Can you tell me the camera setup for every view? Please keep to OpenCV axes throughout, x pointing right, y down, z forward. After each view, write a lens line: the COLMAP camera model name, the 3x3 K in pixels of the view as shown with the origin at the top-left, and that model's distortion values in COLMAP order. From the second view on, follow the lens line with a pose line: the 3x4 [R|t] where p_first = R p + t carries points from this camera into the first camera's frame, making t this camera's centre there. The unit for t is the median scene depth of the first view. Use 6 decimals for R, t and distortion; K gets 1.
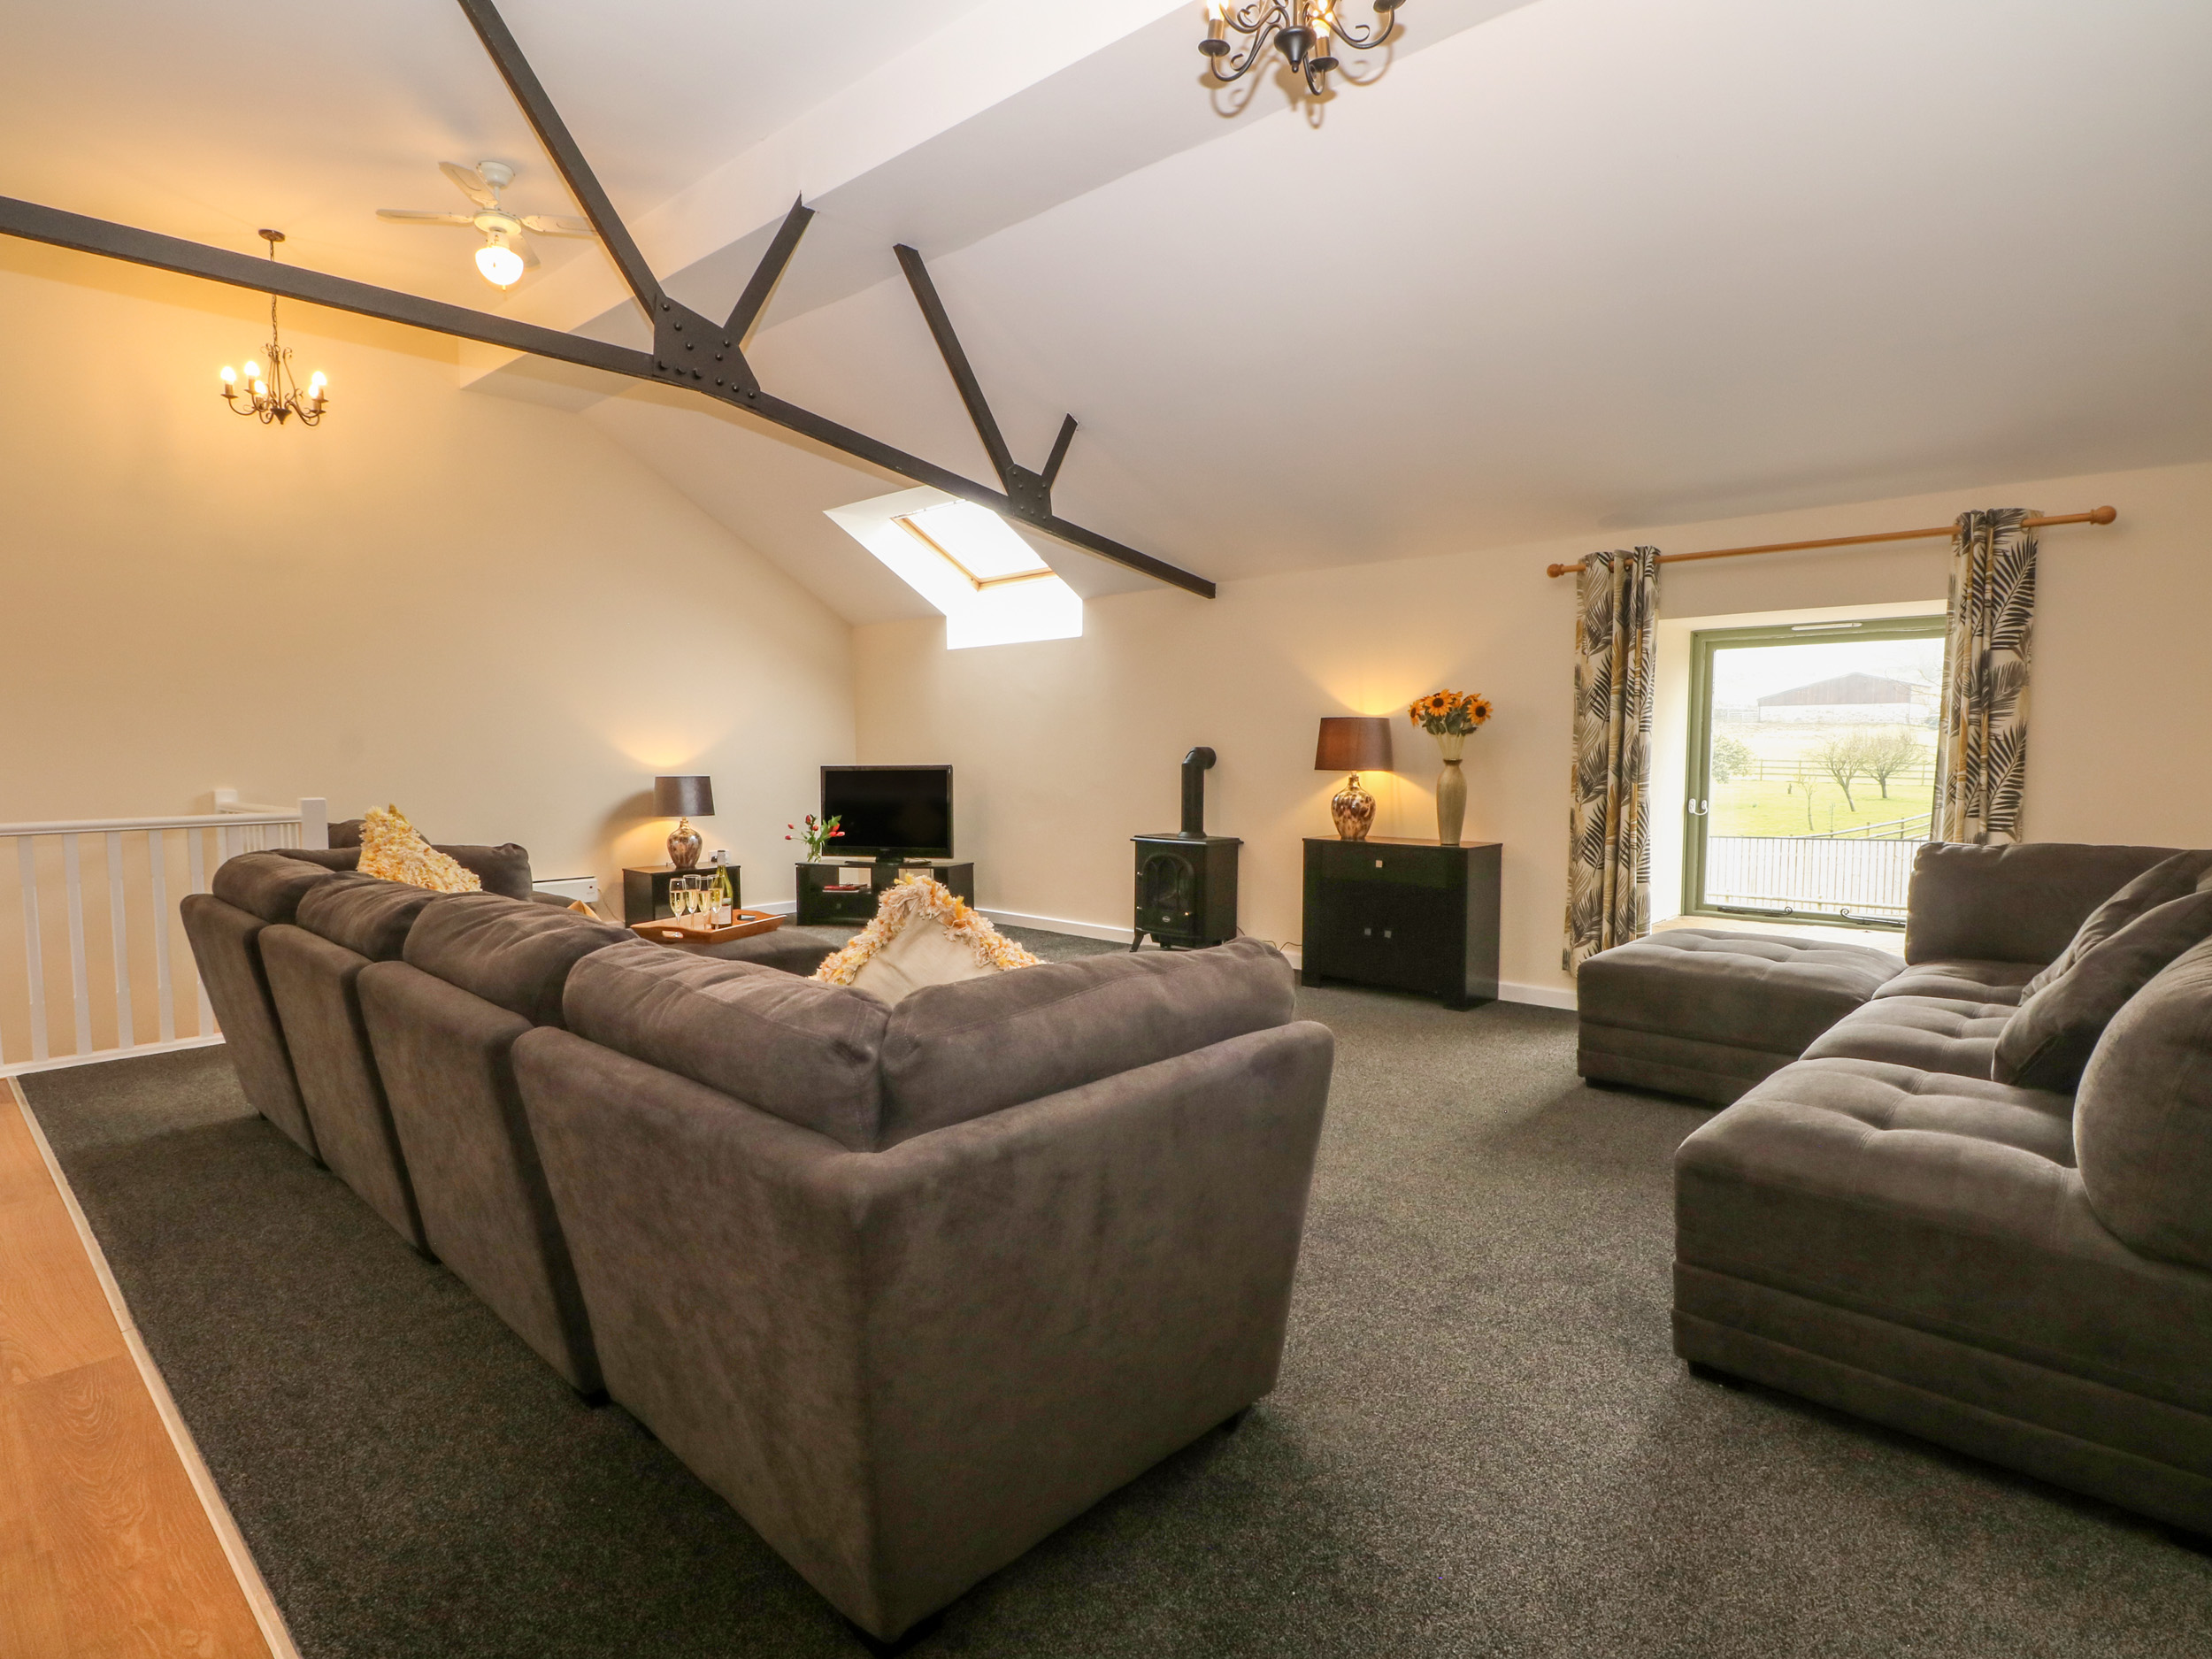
lens RADIAL K [[1164.4, 0, 1116.2], [0, 1164.4, 837.1], [0, 0, 1]] dist [0.003952, -0.015284]
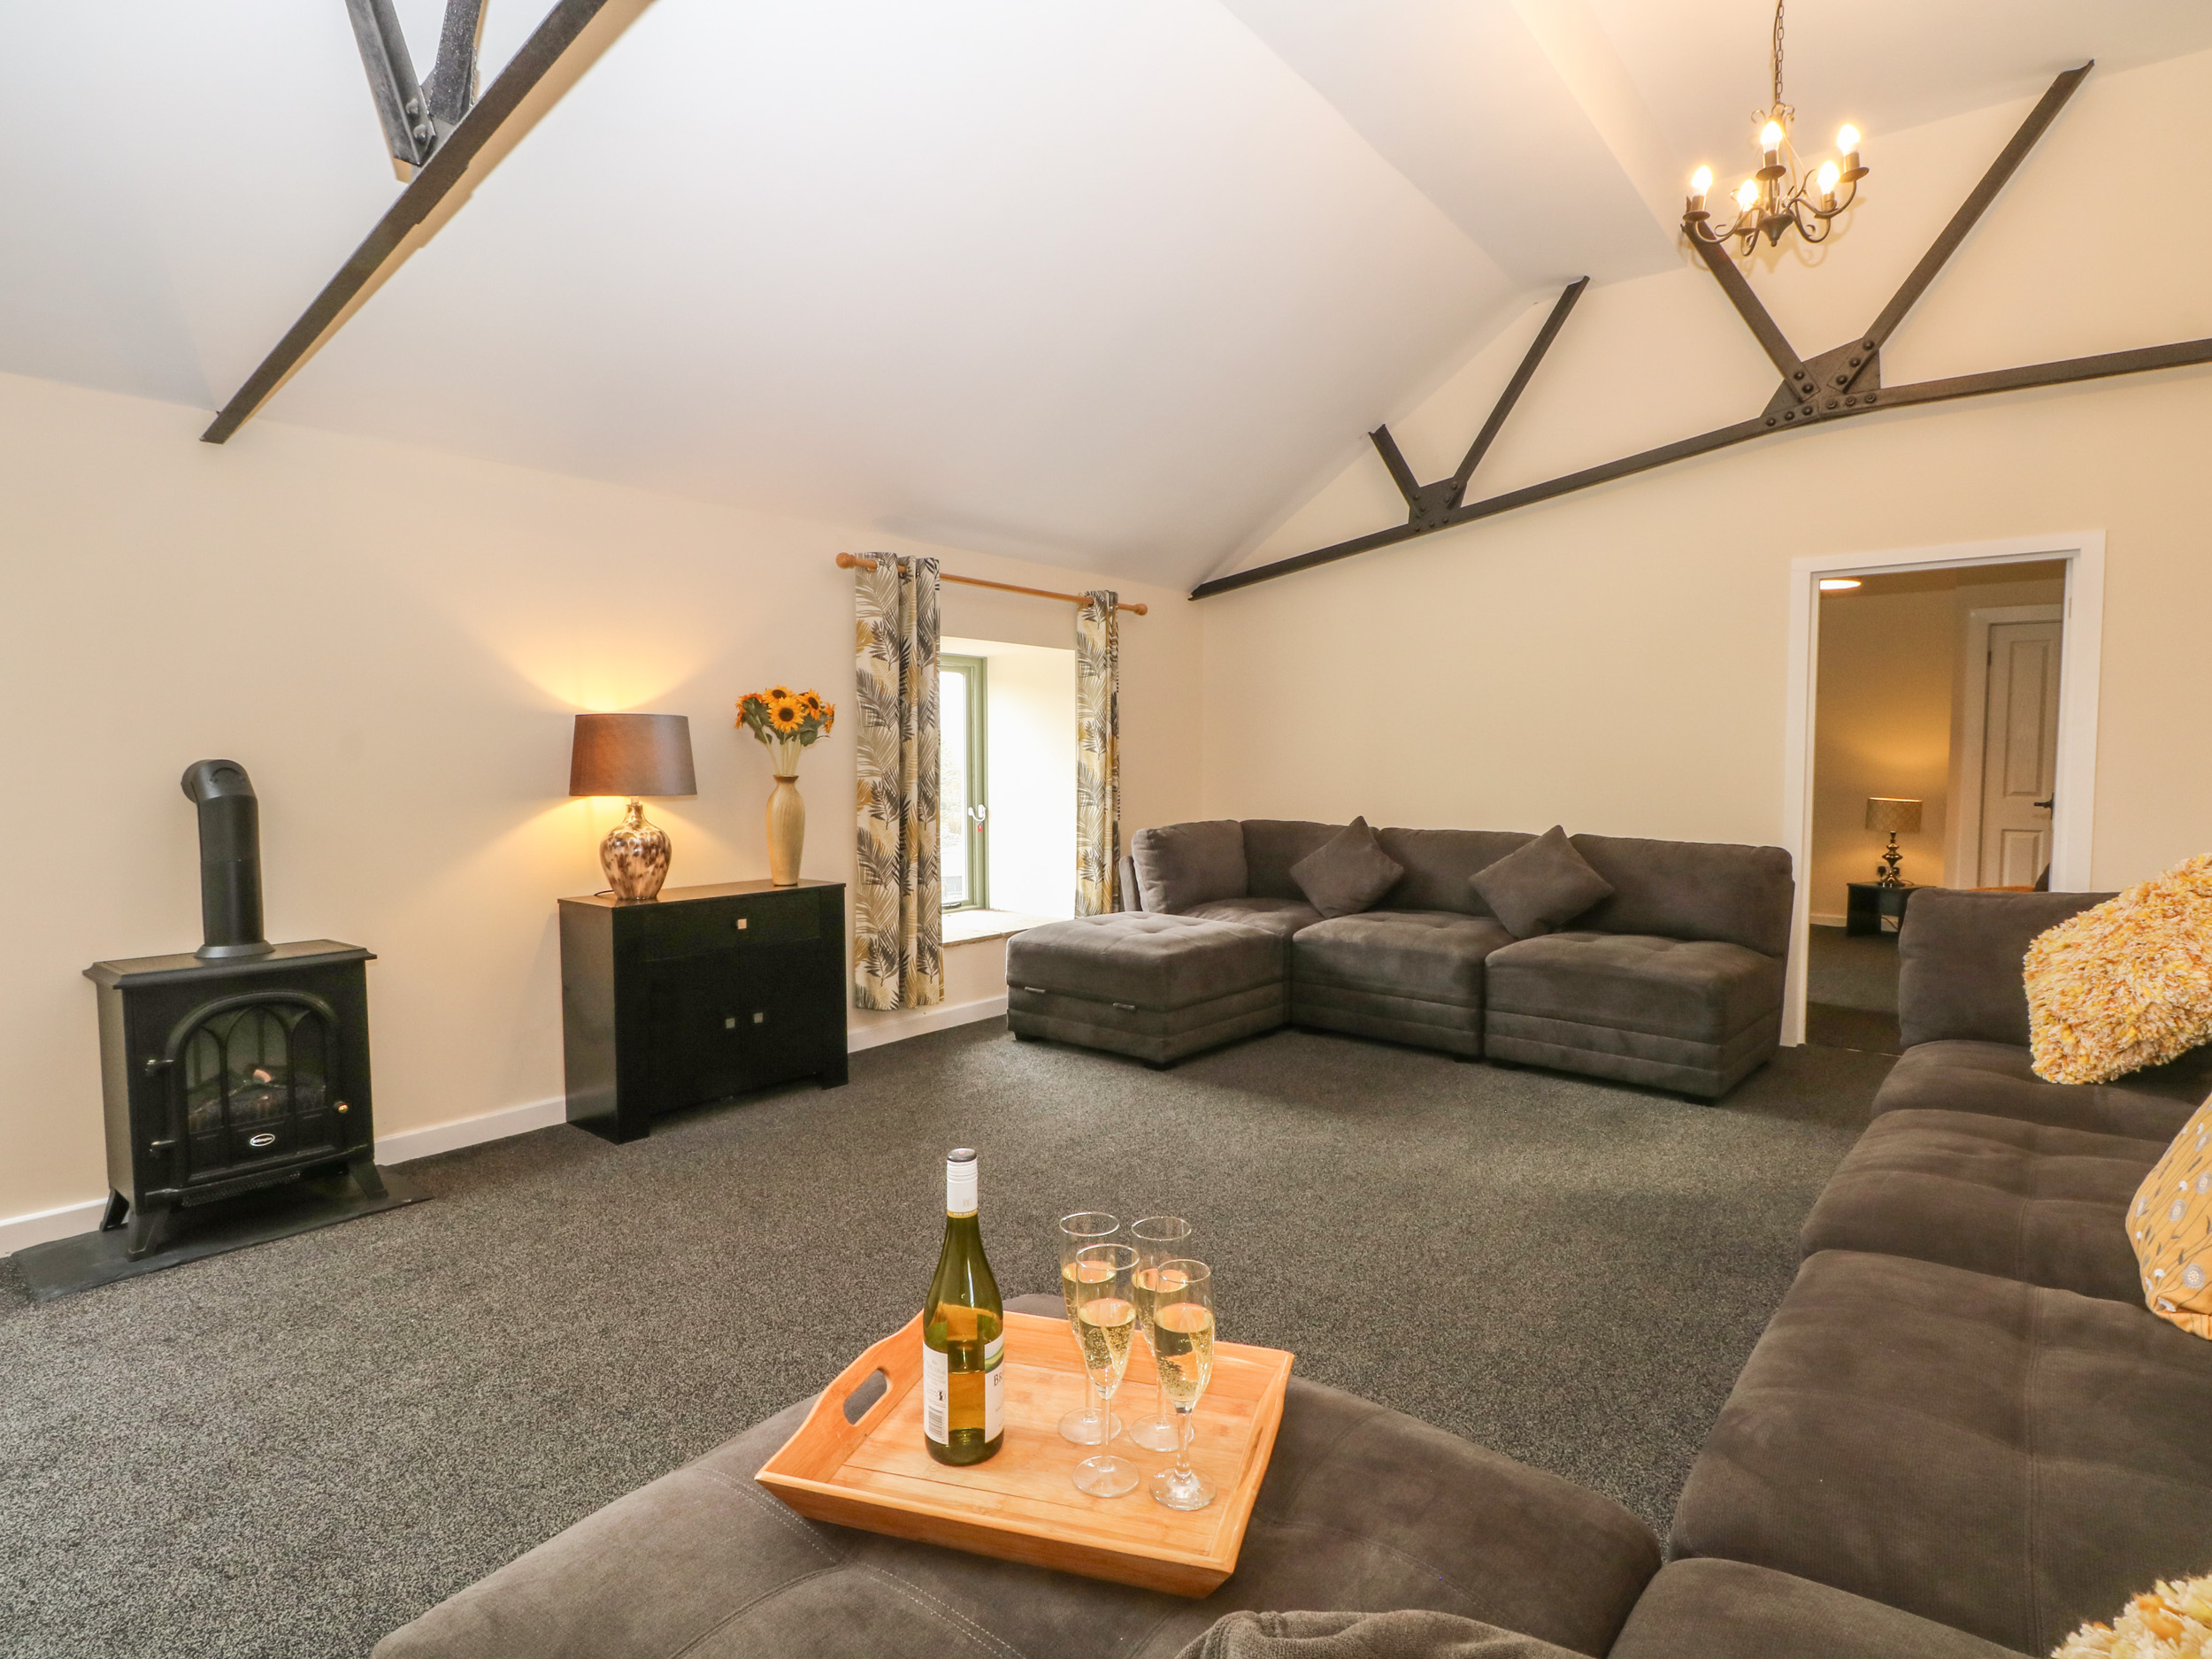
lens RADIAL K [[1164.4, 0, 1116.2], [0, 1164.4, 837.1], [0, 0, 1]] dist [0.003952, -0.015284]
pose [[-0.044515, -0.058892, 0.997271, -0.526513], [0.079211, 0.994910, 0.062288, -0.059819], [-0.995863, 0.081768, -0.039624, 0.854066]]
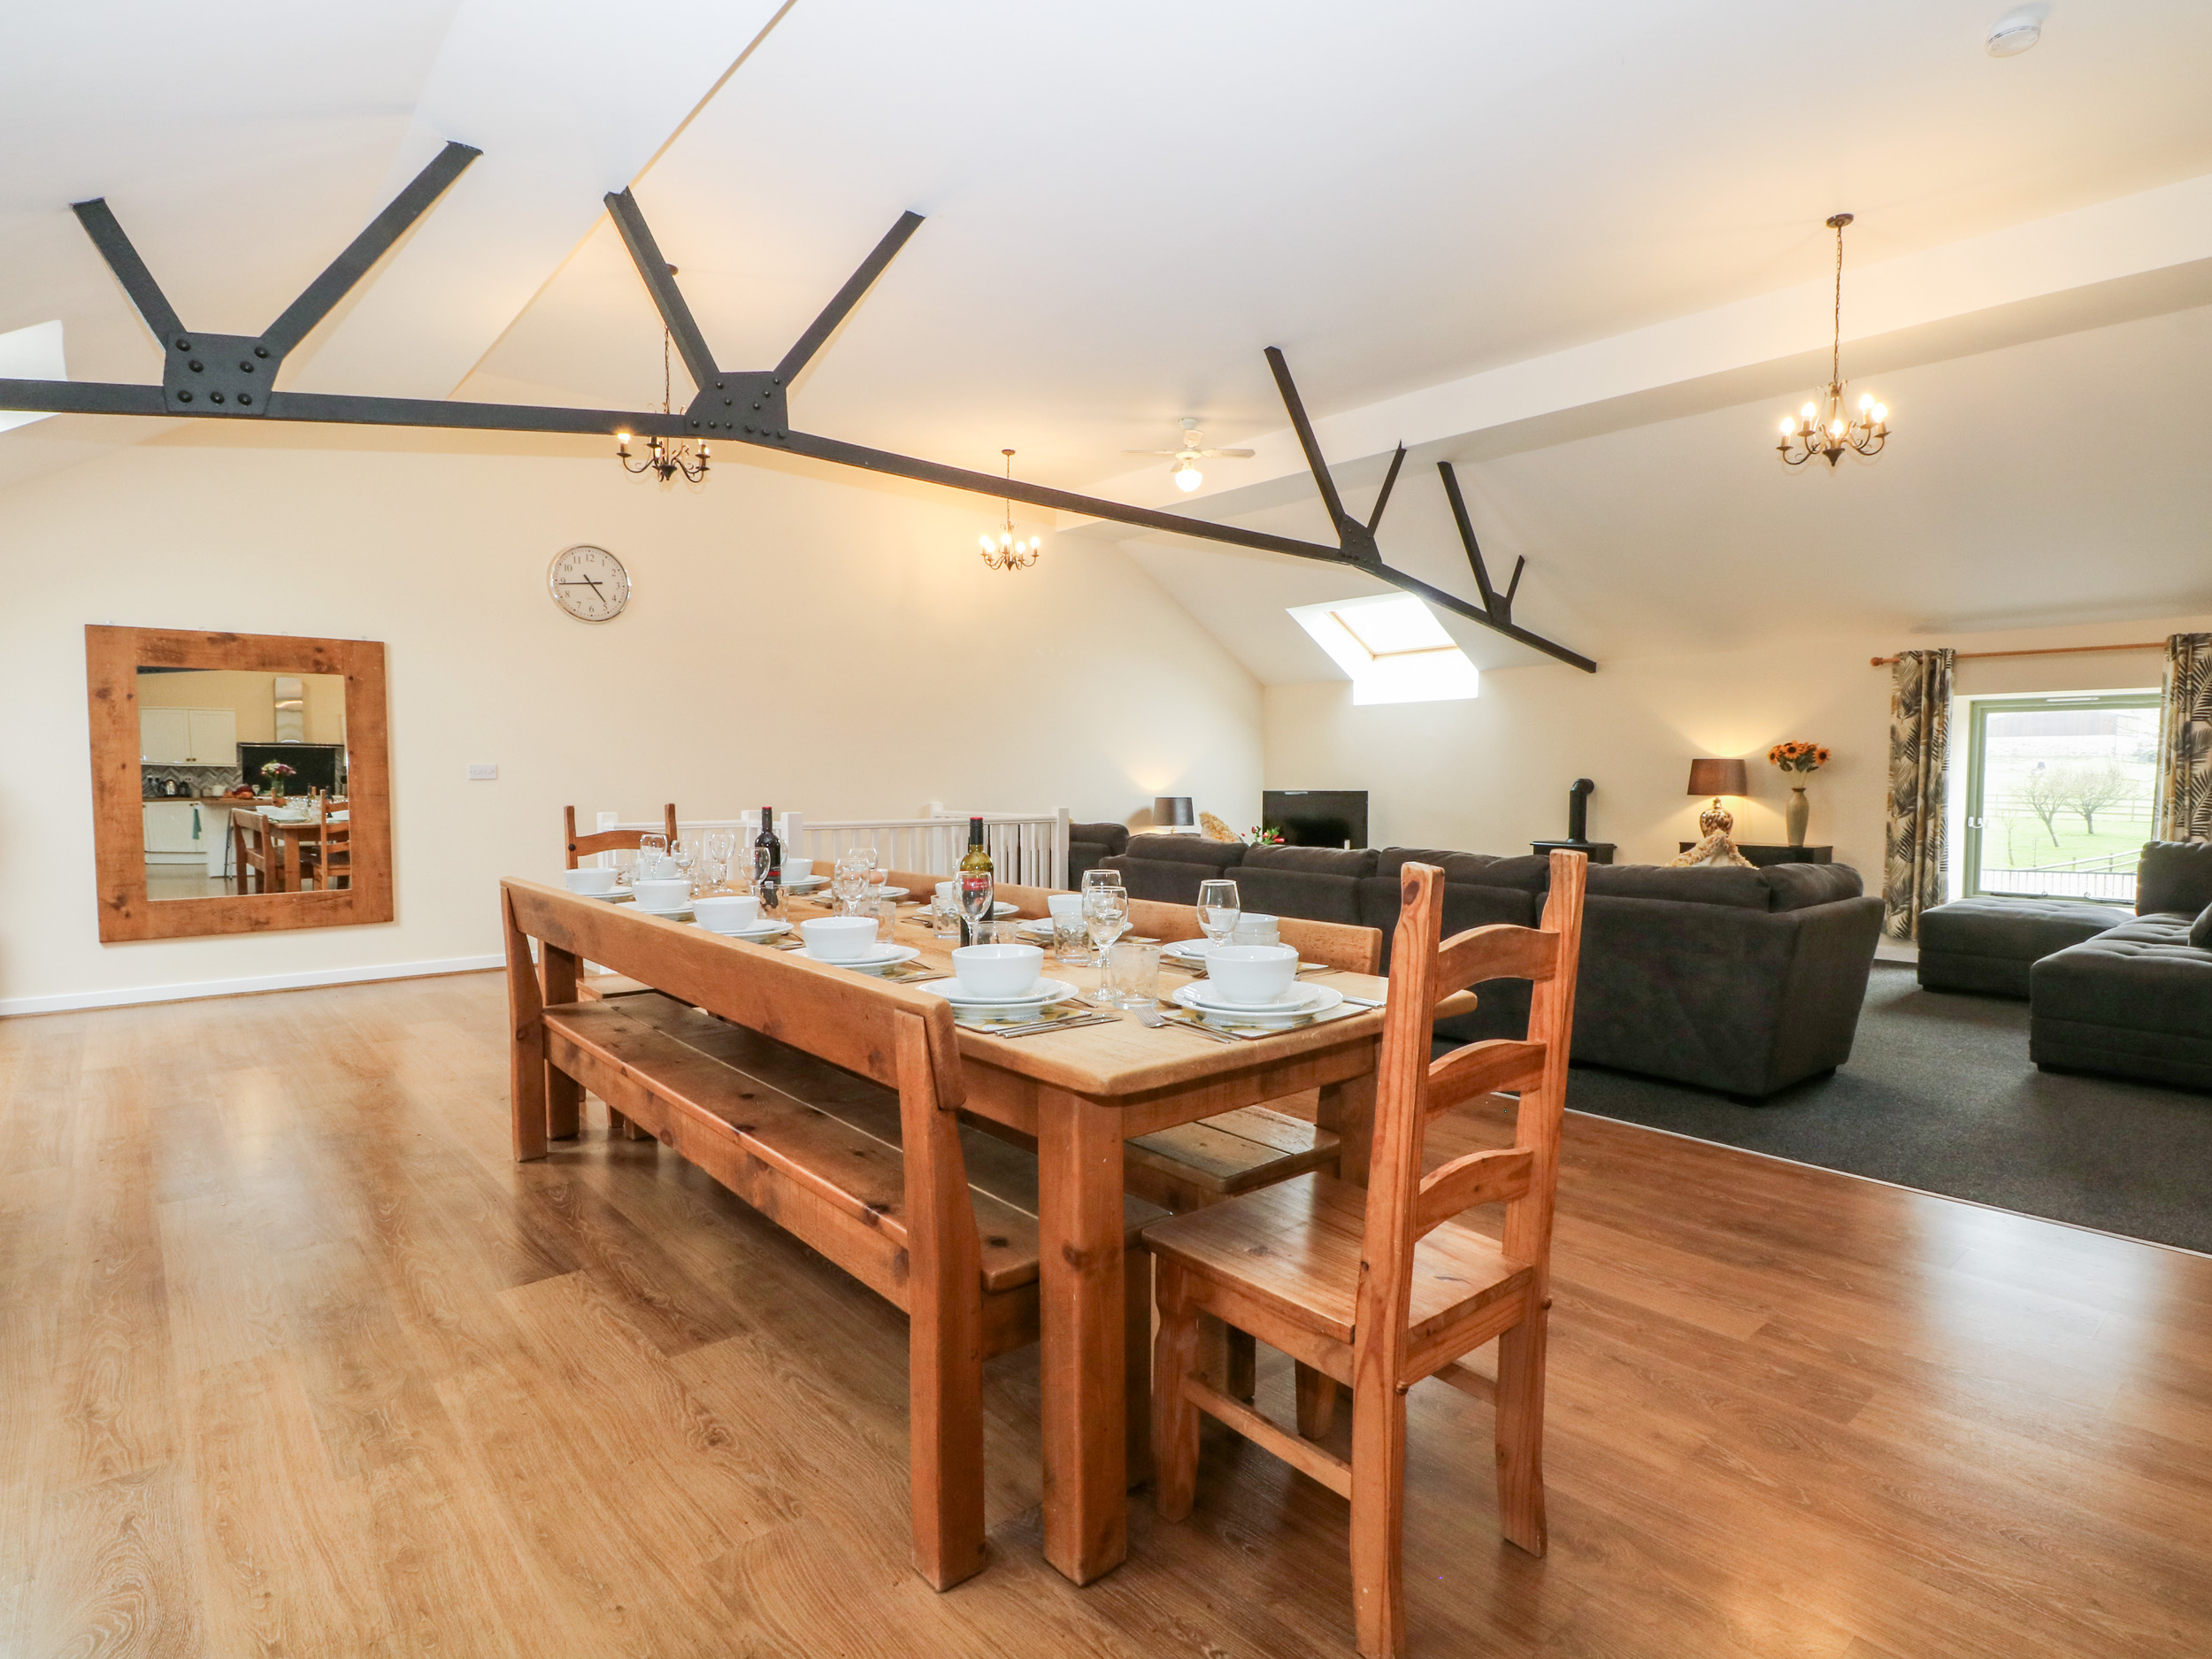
lens RADIAL K [[1164.4, 0, 1116.2], [0, 1164.4, 837.1], [0, 0, 1]] dist [0.003952, -0.015284]
pose [[0.993495, 0.011402, -0.113304, -0.420268], [-0.014235, 0.999605, -0.024228, 0.045184], [0.112983, 0.025683, 0.993265, -0.583553]]
